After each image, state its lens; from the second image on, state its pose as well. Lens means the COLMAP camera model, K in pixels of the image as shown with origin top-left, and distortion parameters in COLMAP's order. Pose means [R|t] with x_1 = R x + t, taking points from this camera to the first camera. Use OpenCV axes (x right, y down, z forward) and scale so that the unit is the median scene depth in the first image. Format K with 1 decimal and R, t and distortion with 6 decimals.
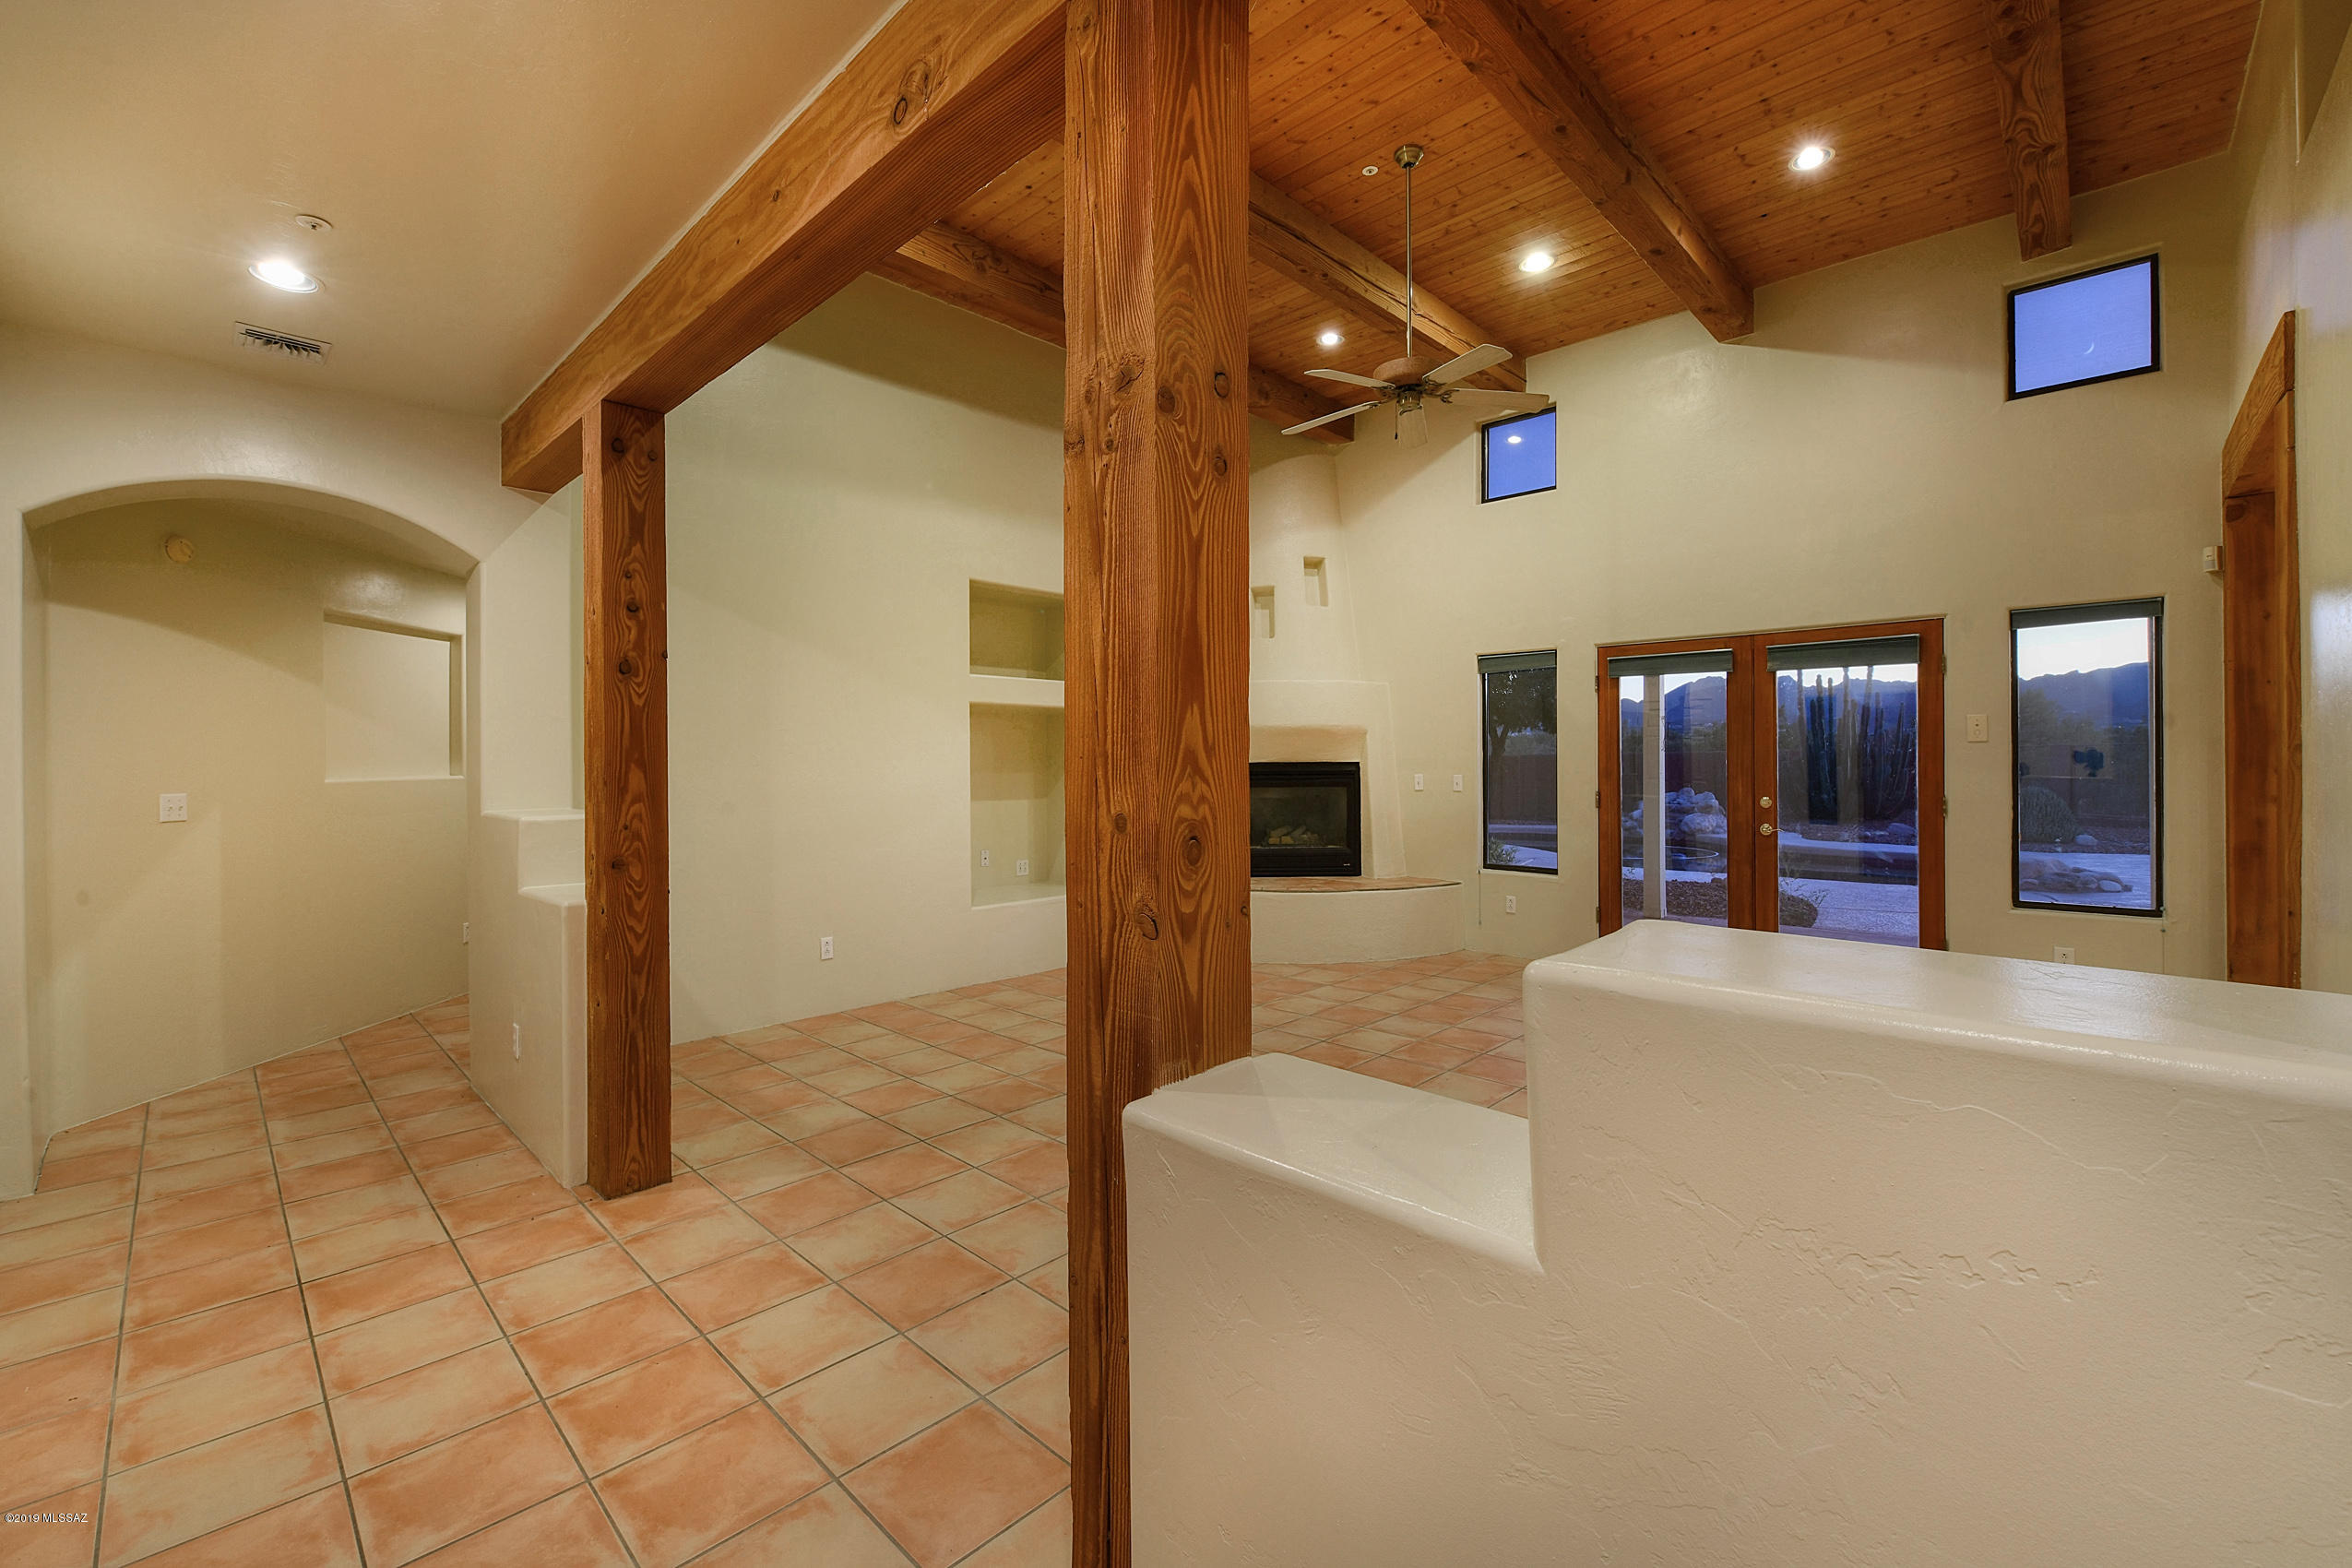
lens RADIAL K [[928.6, 0, 1236.4], [0, 928.6, 762.3], [0, 0, 1]] dist [-0.018844, -0.000223]
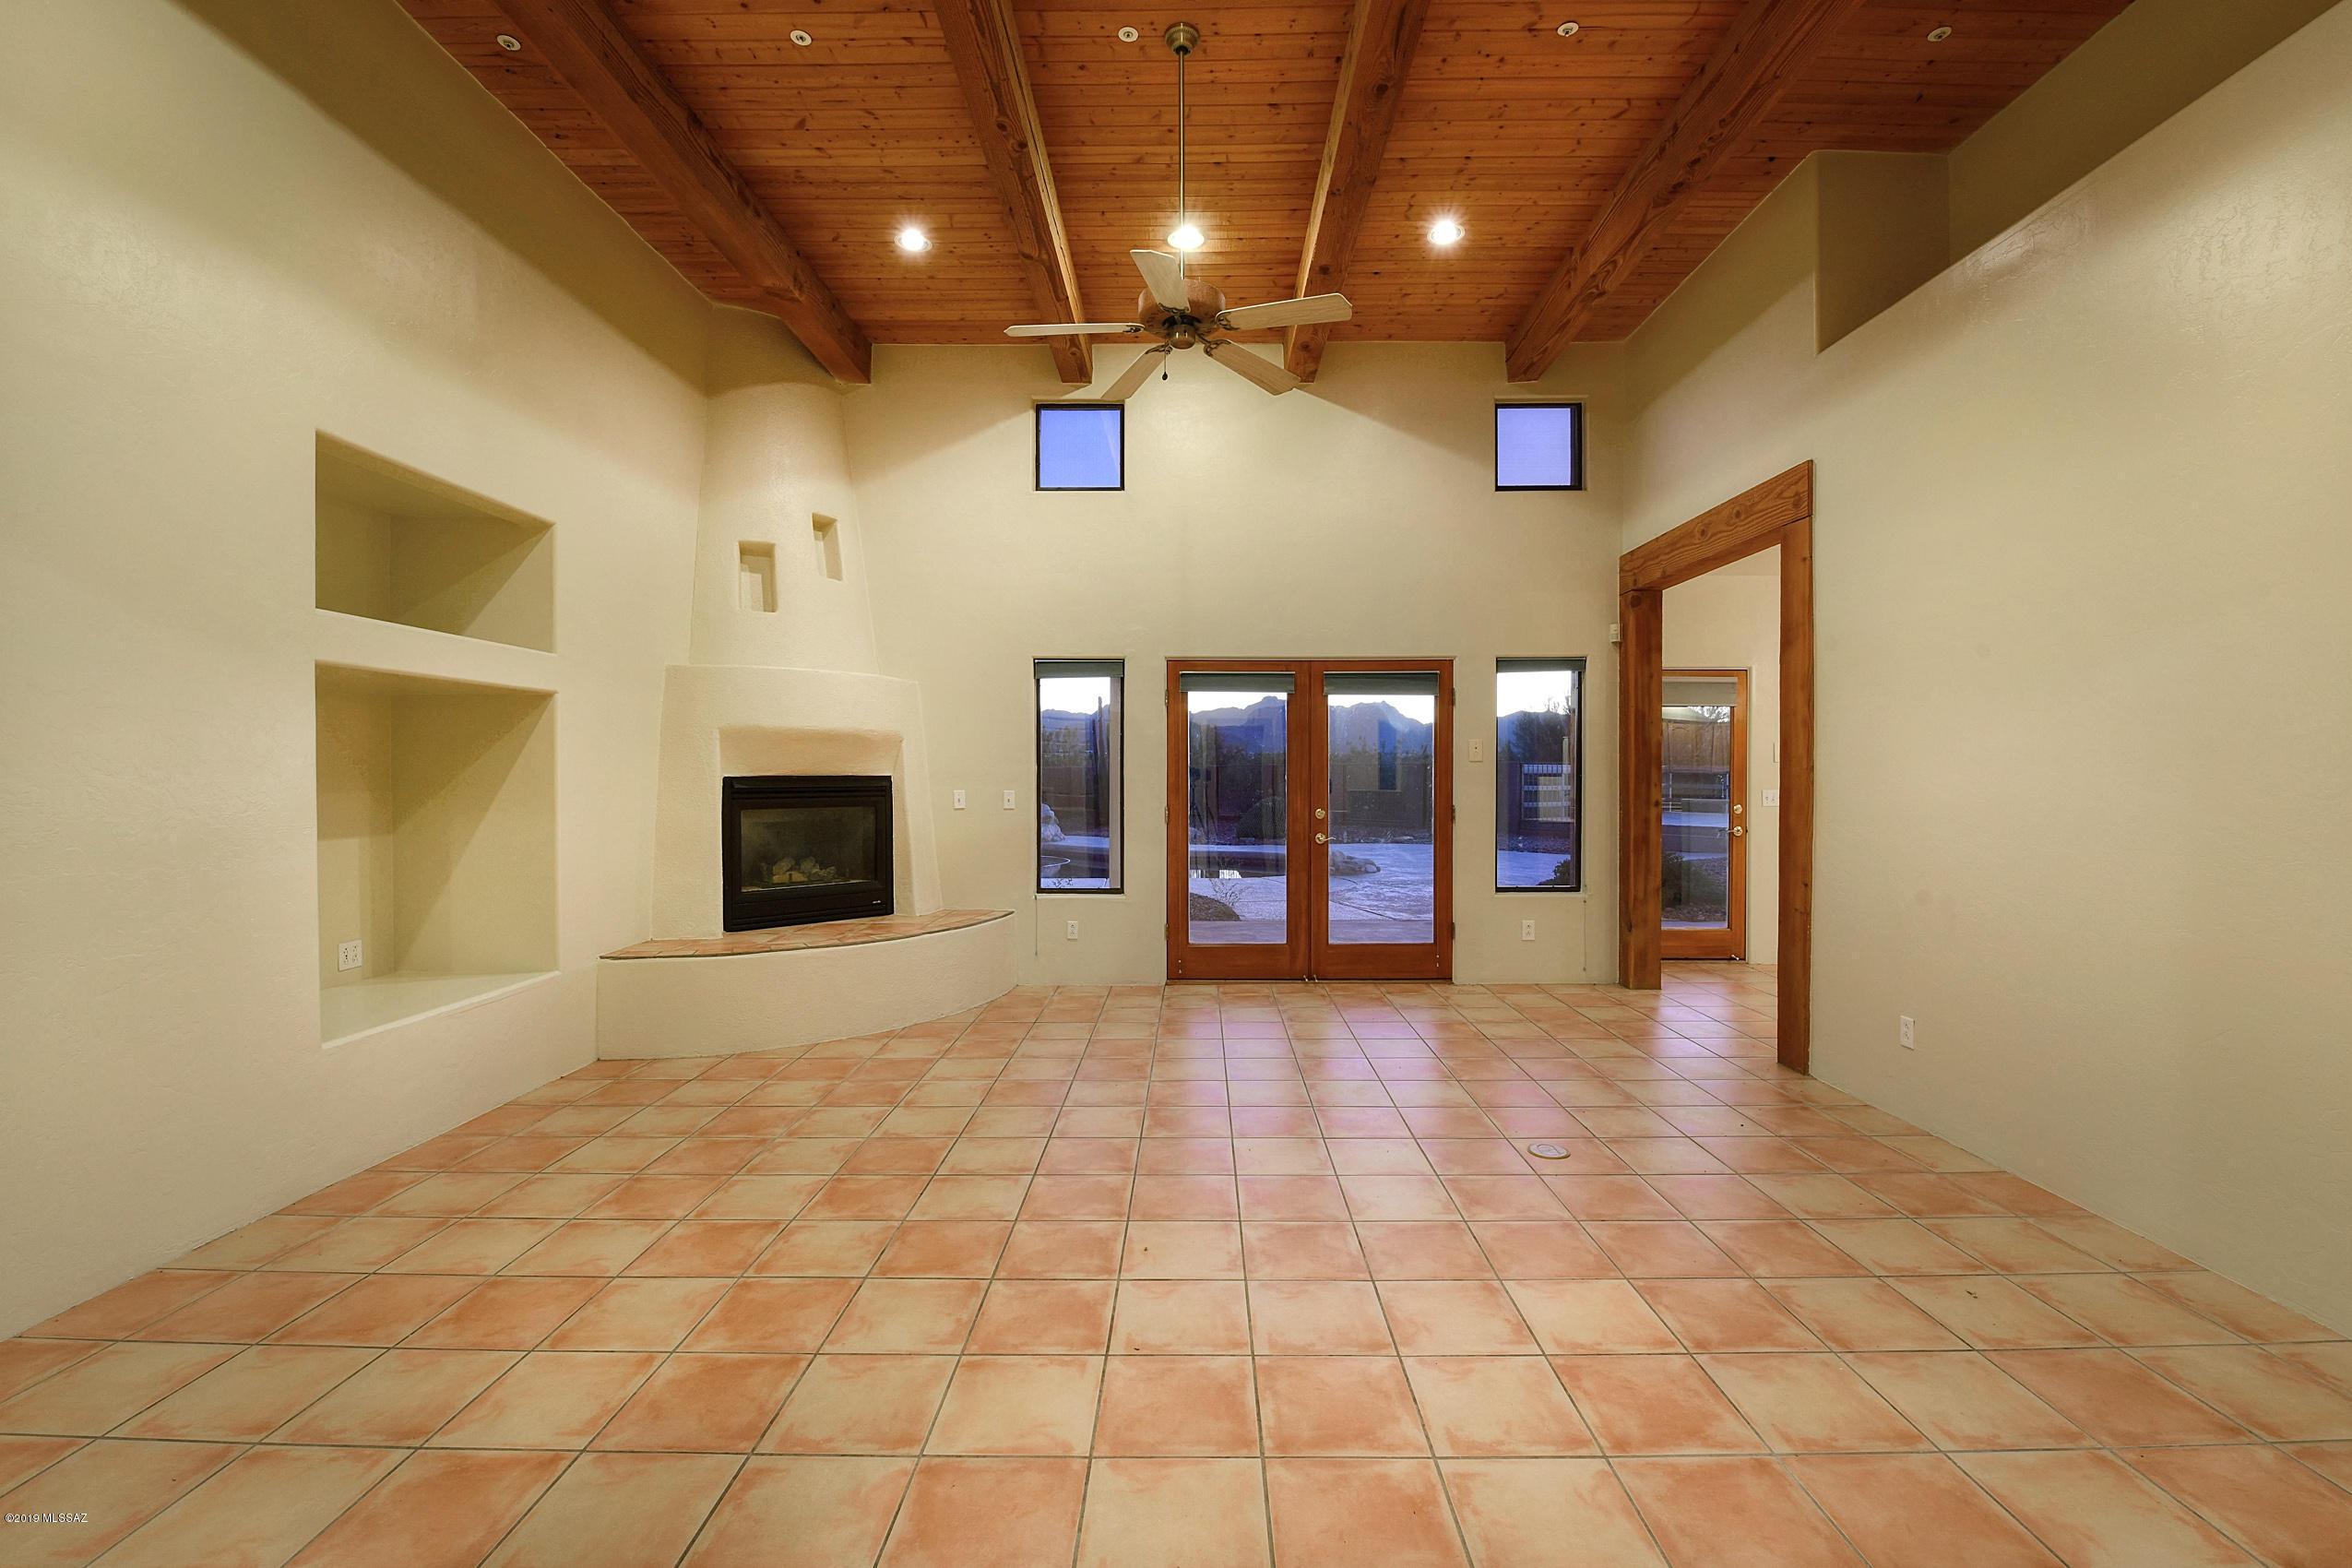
lens RADIAL K [[904.9, 0, 1176.0], [0, 904.9, 784.0], [0, 0, 1]] dist [-0.011082, -0.000287]
pose [[0.755781, -0.002670, 0.654819, -0.292387], [-0.002711, 0.999970, 0.007207, 0.000540], [-0.654819, -0.007223, 0.755751, 0.334010]]
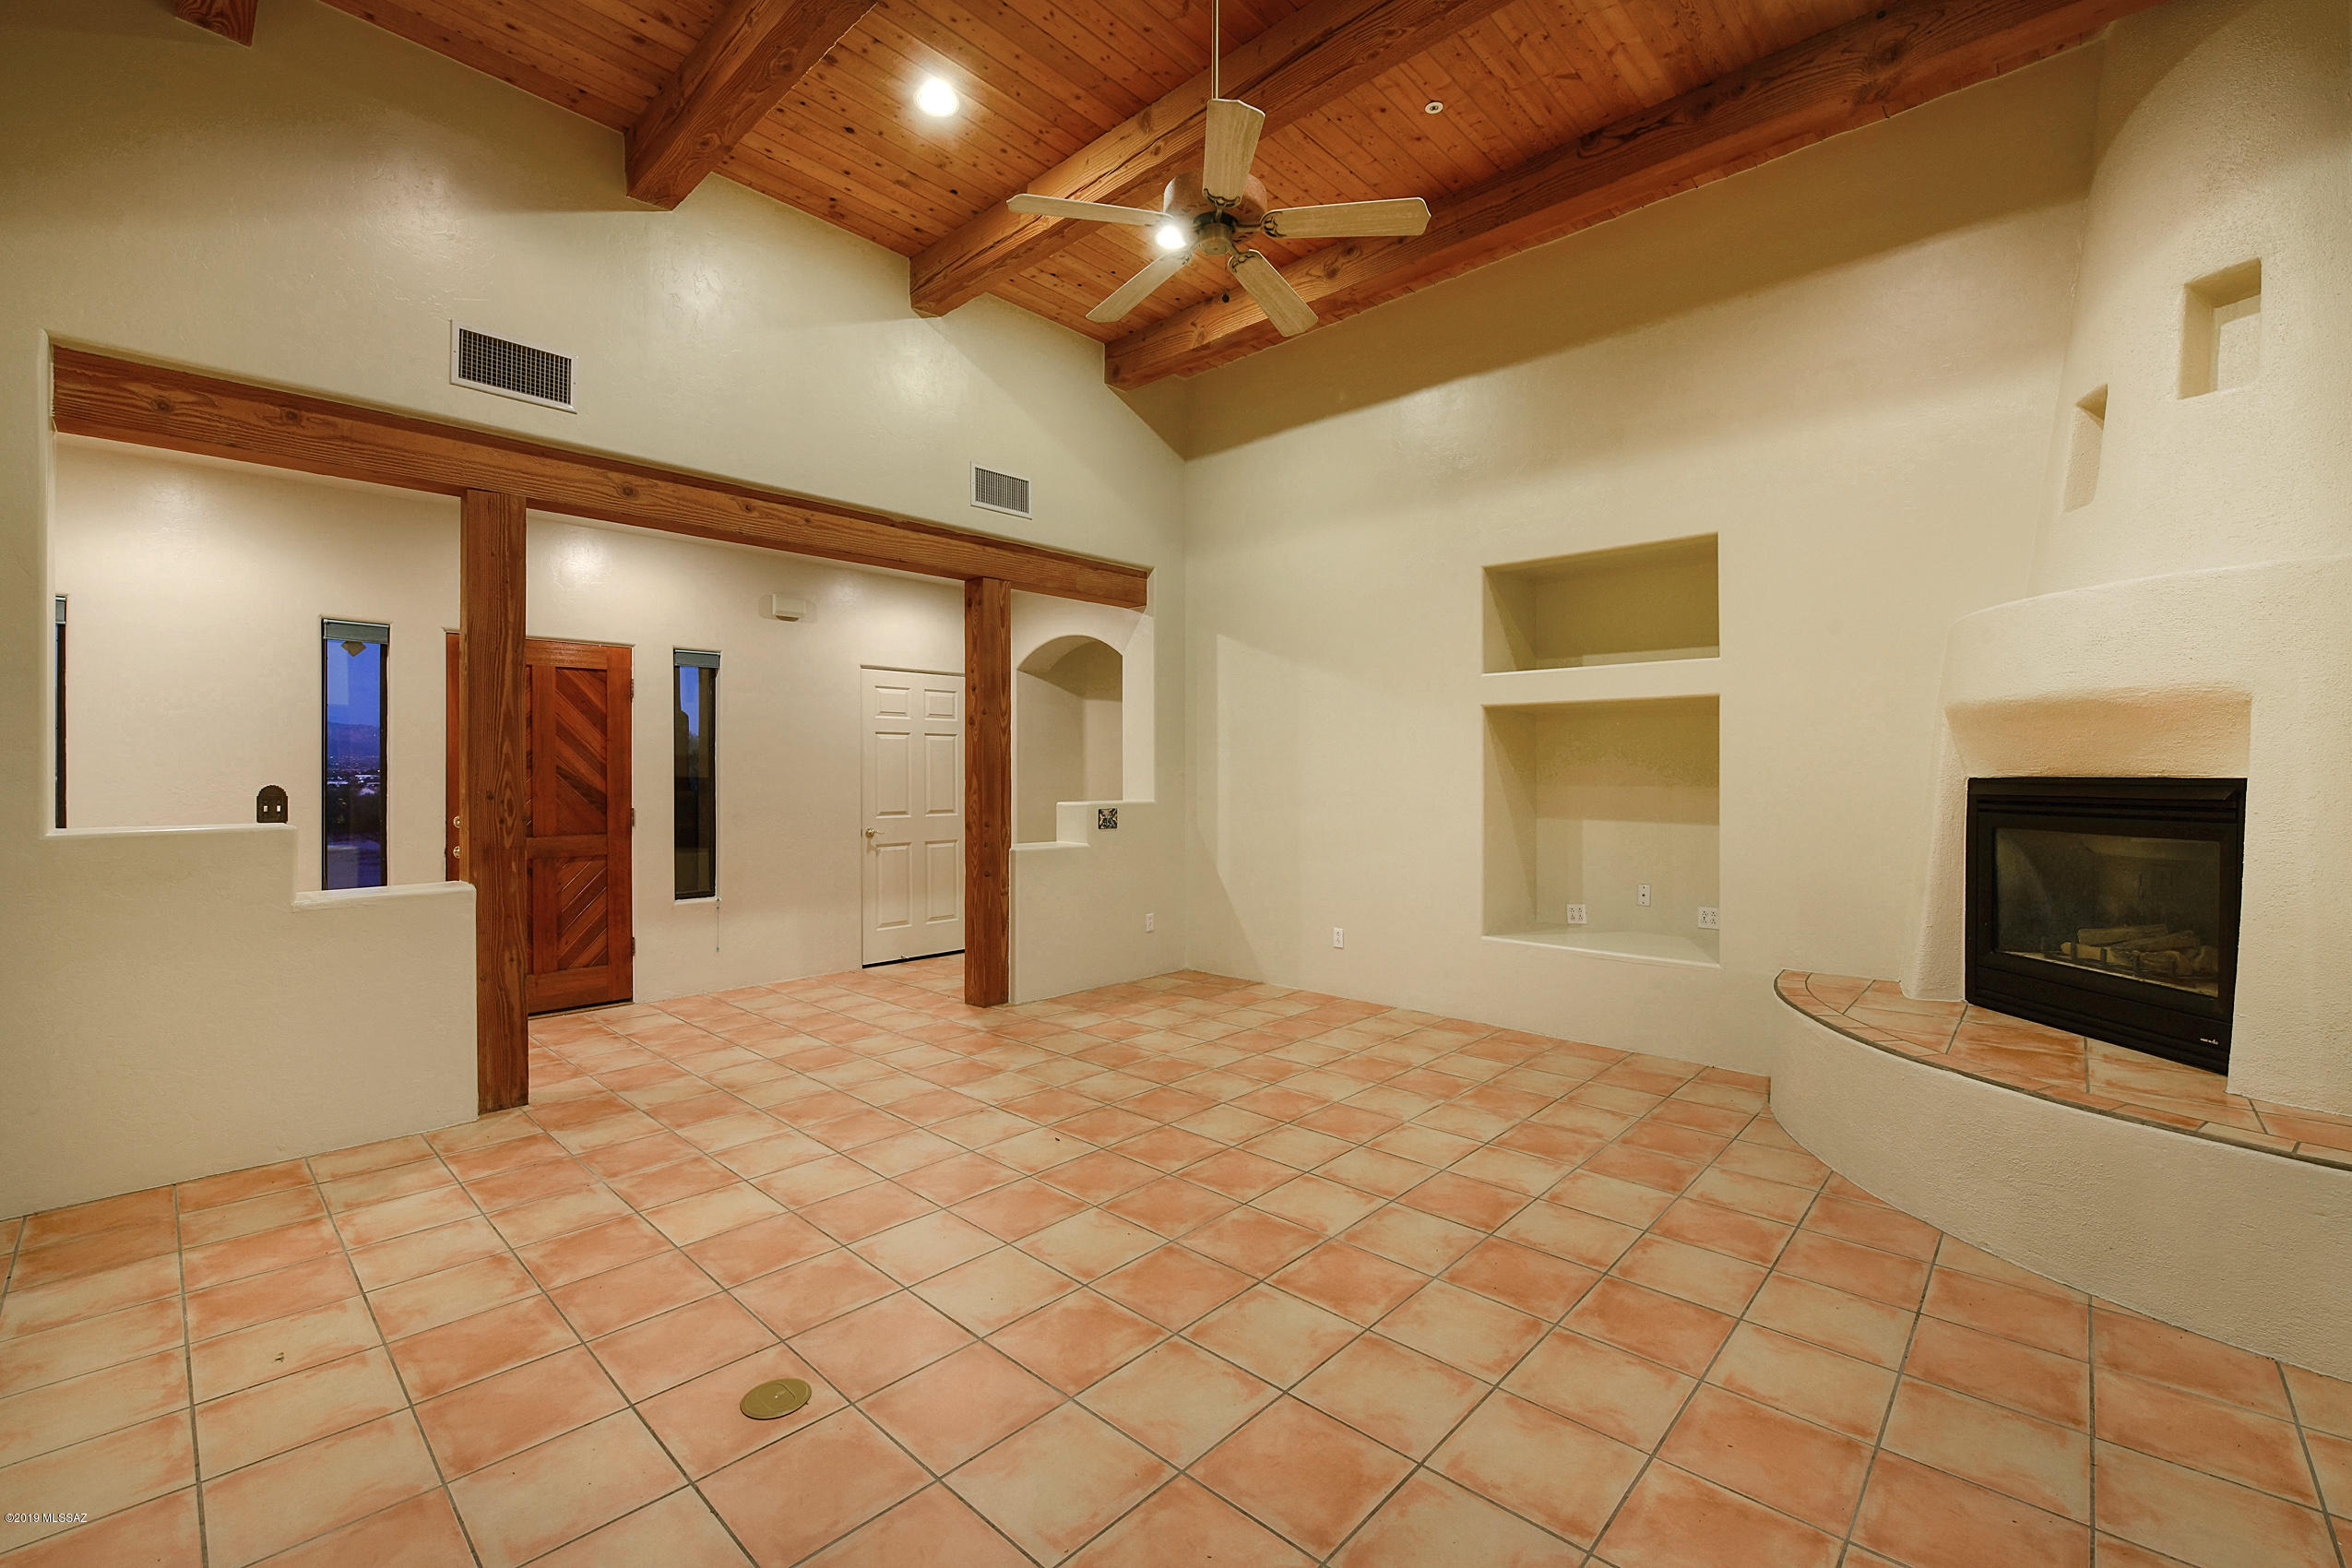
lens RADIAL K [[973.4, 0, 1161.3], [0, 973.4, 767.2], [0, 0, 1]] dist [-0.015193, -0.000256]
pose [[-0.007529, -0.001041, -0.999971, 0.758935], [-0.002026, 0.999997, -0.001026, -0.003924], [0.999970, 0.002018, -0.007531, 0.819770]]
